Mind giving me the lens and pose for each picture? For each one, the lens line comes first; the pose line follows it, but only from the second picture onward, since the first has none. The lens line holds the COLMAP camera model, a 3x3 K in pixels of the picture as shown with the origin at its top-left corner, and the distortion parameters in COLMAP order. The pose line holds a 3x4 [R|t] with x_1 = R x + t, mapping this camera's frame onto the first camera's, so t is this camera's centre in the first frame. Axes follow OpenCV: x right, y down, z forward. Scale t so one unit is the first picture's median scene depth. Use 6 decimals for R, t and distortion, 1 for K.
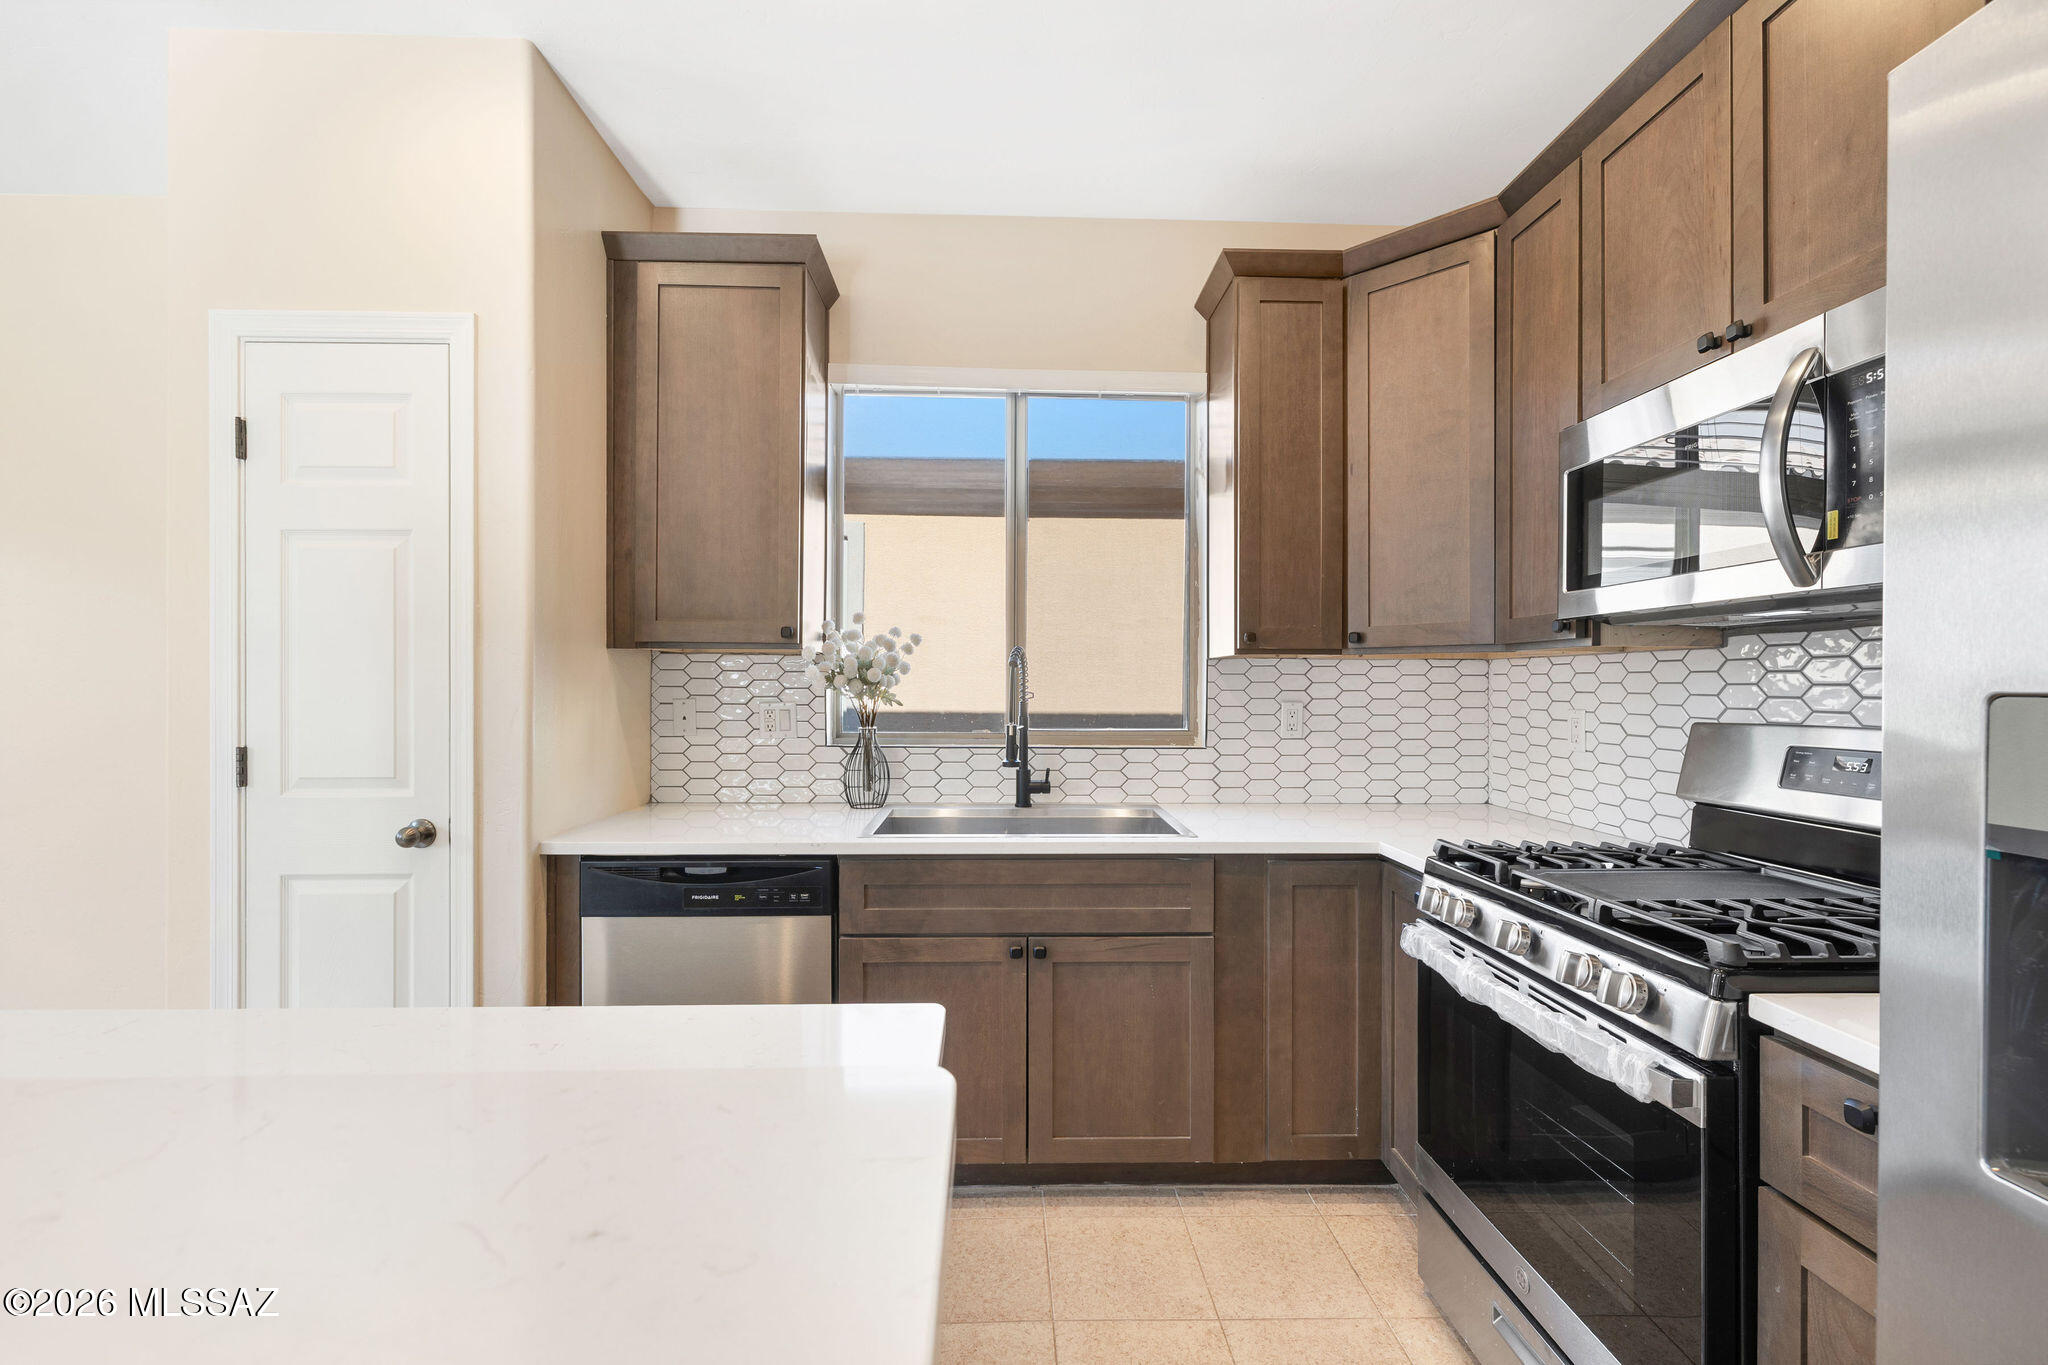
lens RADIAL K [[862.3, 0, 1022.6], [0, 862.3, 683.7], [0, 0, 1]] dist [0.000188, -0.000825]
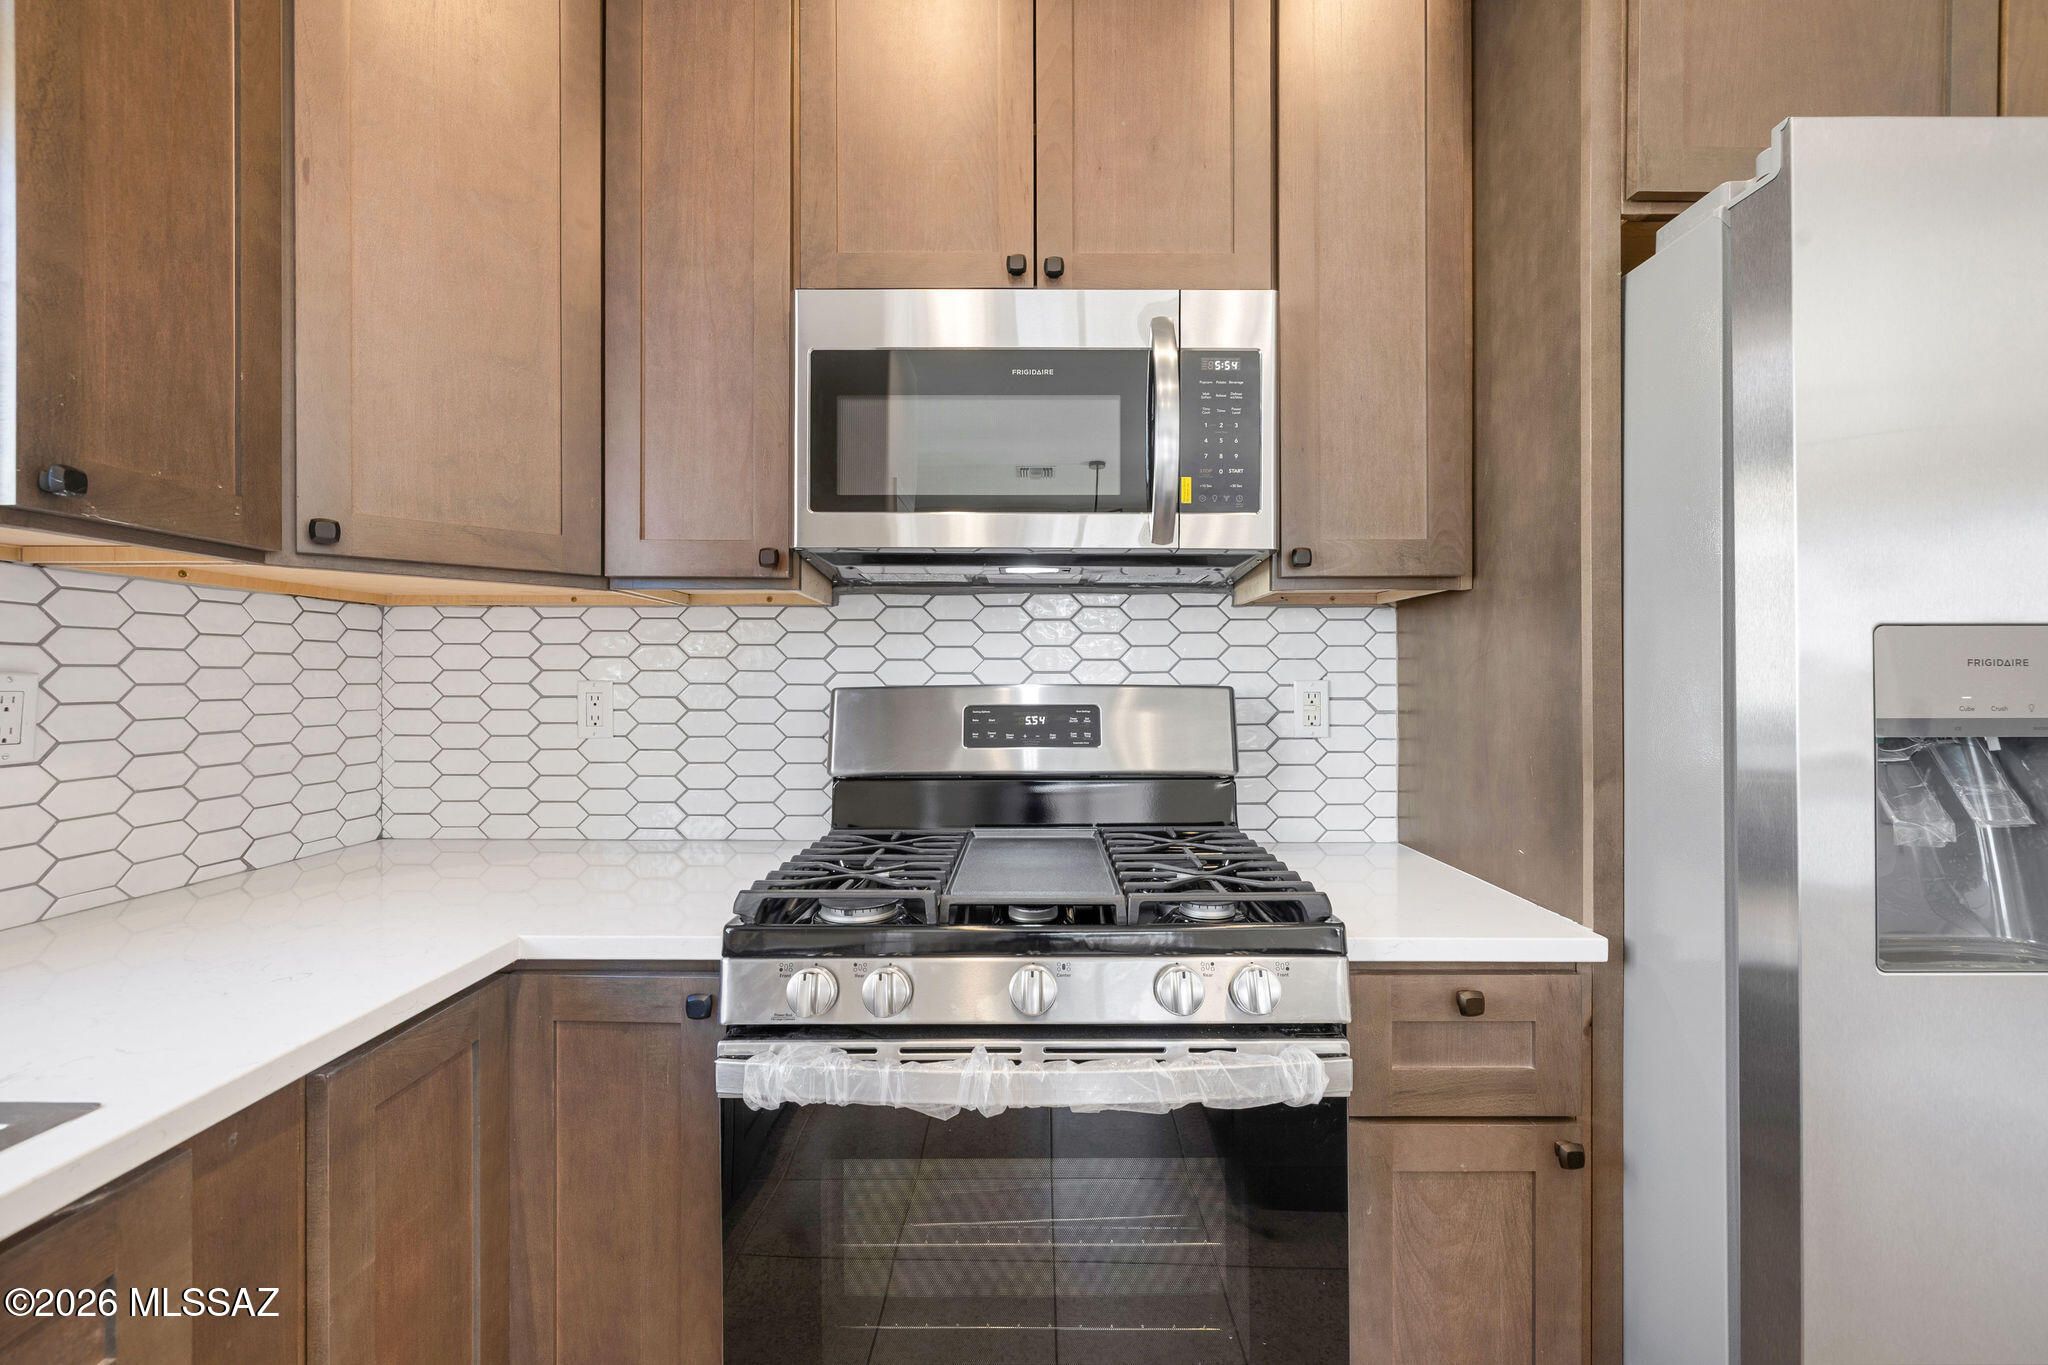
lens RADIAL K [[862.3, 0, 1024.1], [0, 862.3, 683.1], [0, 0, 1]] dist [0.000188, -0.000825]
pose [[0.030532, -0.005636, 0.999518, -0.080776], [-0.001705, 0.999982, 0.005691, 0.028669], [-0.999532, -0.001878, 0.030522, 0.648780]]
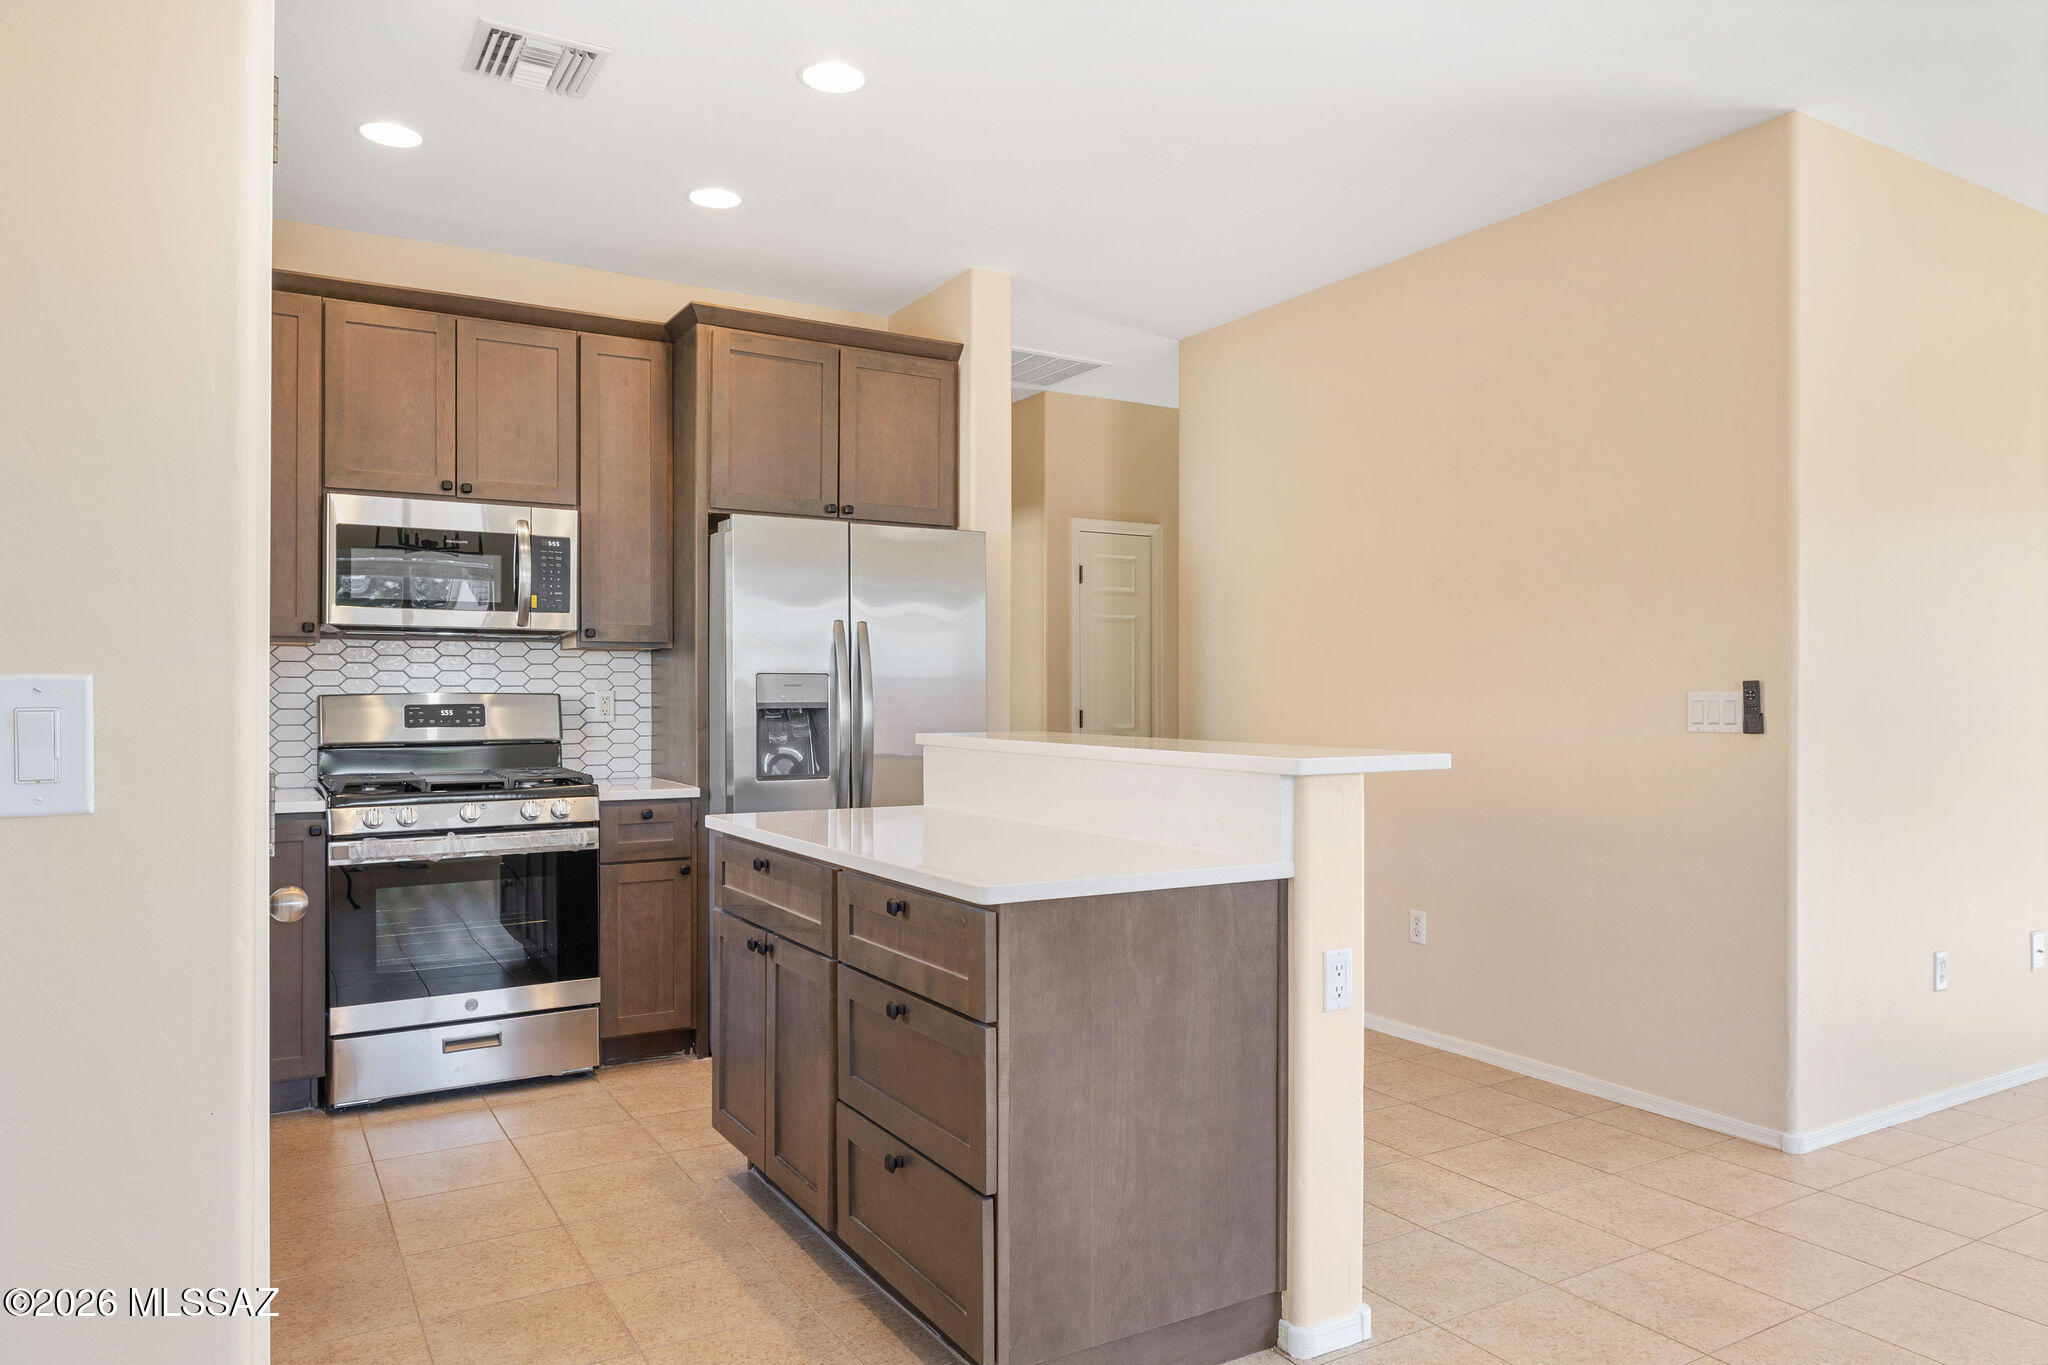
lens RADIAL K [[1334.9, 0, 1010.6], [0, 1334.9, 684.0], [0, 0, 1]] dist [0.001858, -0.003498]
pose [[-0.480112, 0.000394, 0.877207, -1.547336], [-0.004039, 0.999988, -0.002660, 0.022455], [-0.877198, -0.004820, -0.480104, 0.883998]]
